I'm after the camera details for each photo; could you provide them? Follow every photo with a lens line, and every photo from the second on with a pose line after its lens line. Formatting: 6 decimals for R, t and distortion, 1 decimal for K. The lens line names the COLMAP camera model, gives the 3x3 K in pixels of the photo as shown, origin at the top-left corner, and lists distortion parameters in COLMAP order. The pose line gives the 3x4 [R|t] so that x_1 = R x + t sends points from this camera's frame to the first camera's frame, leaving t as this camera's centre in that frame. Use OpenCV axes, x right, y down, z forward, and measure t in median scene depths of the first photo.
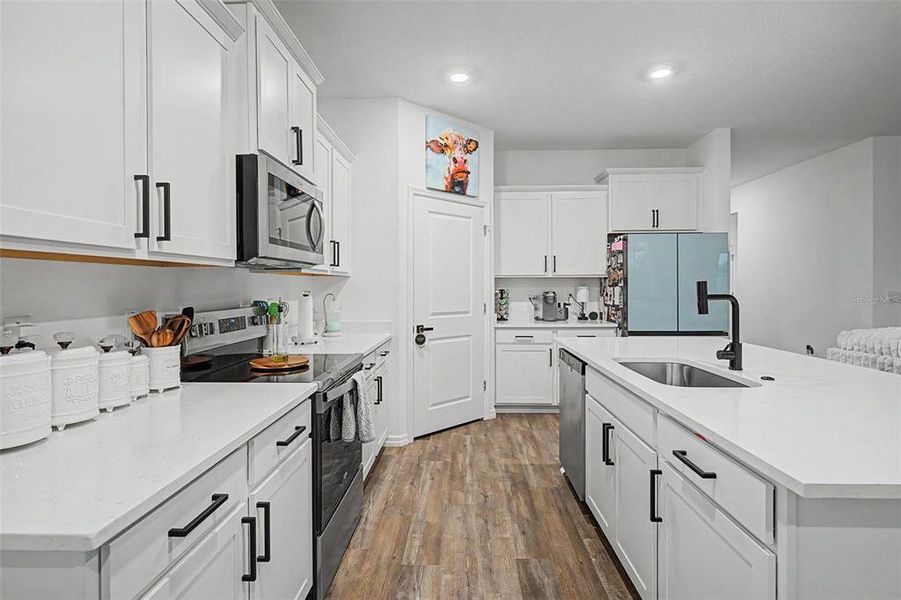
lens RADIAL K [[456.2, 0, 446.1], [0, 456.2, 289.2], [0, 0, 1]] dist [0.001256, -0.002406]
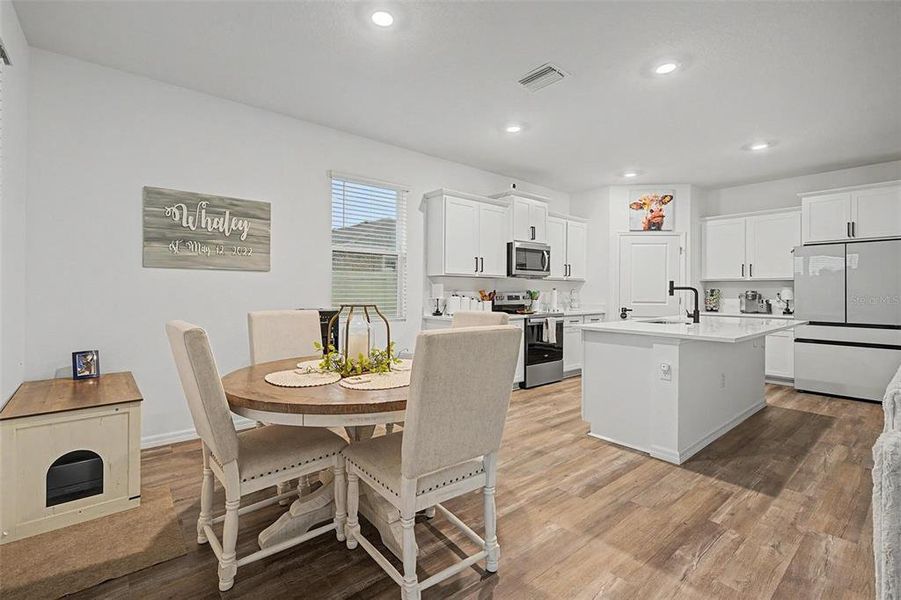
lens RADIAL K [[406.9, 0, 447.3], [0, 406.9, 288.4], [0, 0, 1]] dist [0.002771, -0.000179]
pose [[0.670589, 0.005620, -0.741808, 0.651178], [-0.015346, 0.999862, -0.006297, 0.023741], [0.741671, 0.015607, 0.670583, -0.577798]]
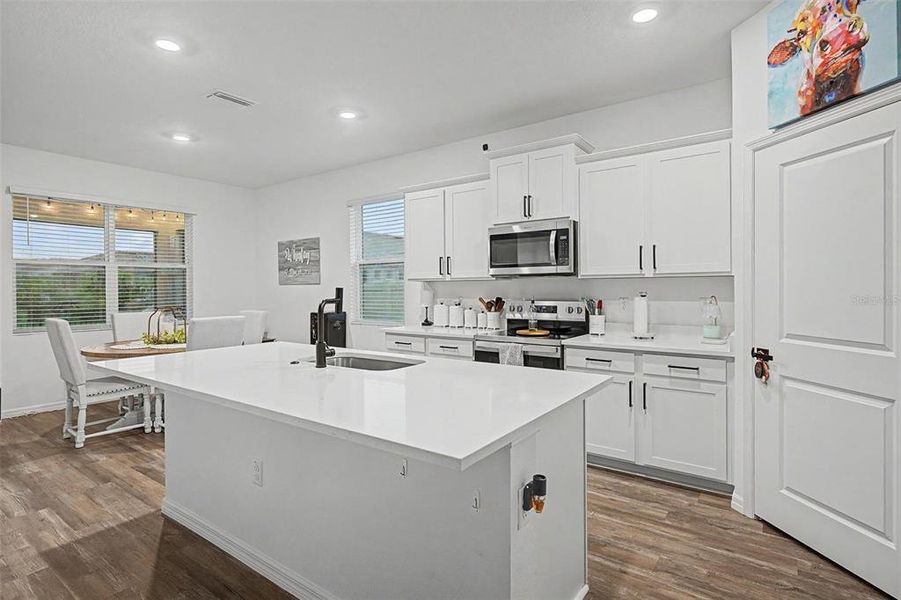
lens RADIAL K [[456.2, 0, 448.1], [0, 456.2, 292.6], [0, 0, 1]] dist [0.001256, -0.002406]
pose [[-0.557343, 0.015112, -0.830145, 0.714727], [0.001590, 0.999852, 0.017135, -0.012233], [0.830281, 0.008230, -0.557285, 0.971452]]
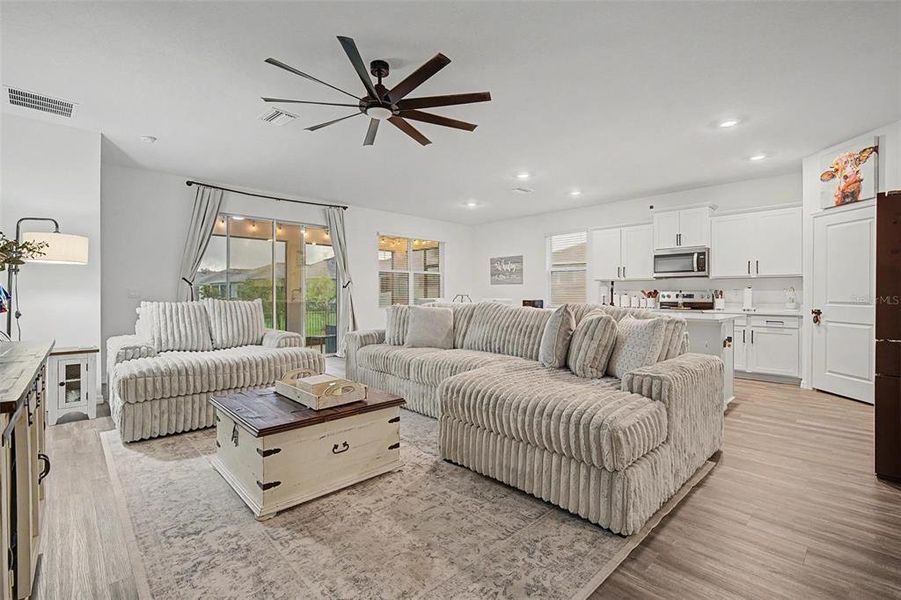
lens RADIAL K [[406.9, 0, 450.7], [0, 406.9, 297.8], [0, 0, 1]] dist [0.002771, -0.000179]
pose [[-0.692427, 0.011591, -0.721395, 1.594430], [-0.002552, 0.999825, 0.018514, 0.022116], [0.721483, 0.014661, -0.692276, 1.034978]]
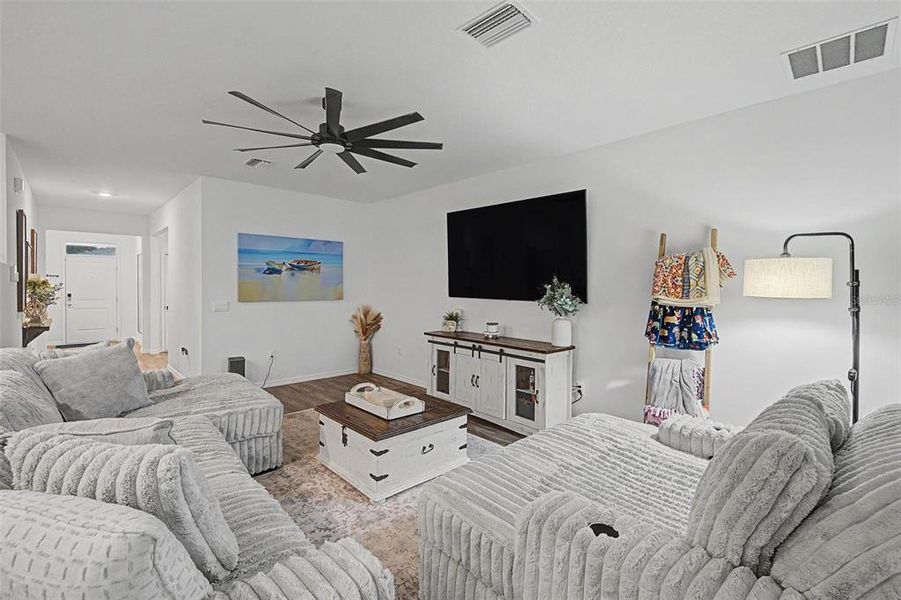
lens RADIAL K [[393.1, 0, 452.3], [0, 393.1, 295.2], [0, 0, 1]] dist [-0.001396, 0.000063]
pose [[0.688687, -0.007608, 0.725019, 0.762020], [-0.007509, 0.999816, 0.017625, -0.046411], [-0.725020, -0.017582, 0.688504, -0.258616]]
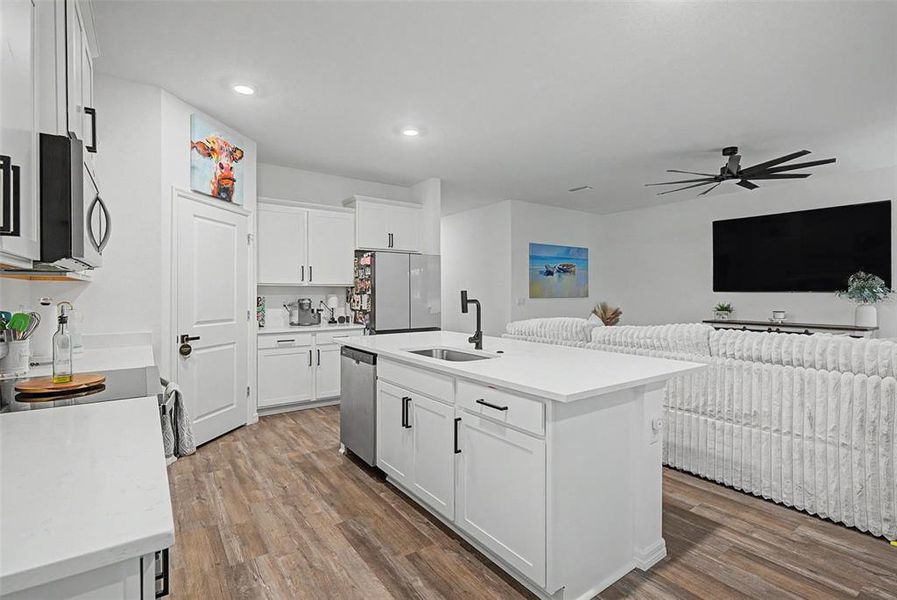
lens RADIAL K [[425.4, 0, 448.6], [0, 425.4, 295.5], [0, 0, 1]] dist [-0.001976, 0.002103]
pose [[0.790170, 0.000873, 0.612887, -0.161486], [0.001450, 0.999994, -0.003294, 0.001382], [-0.612886, 0.003491, 0.790164, -0.028740]]
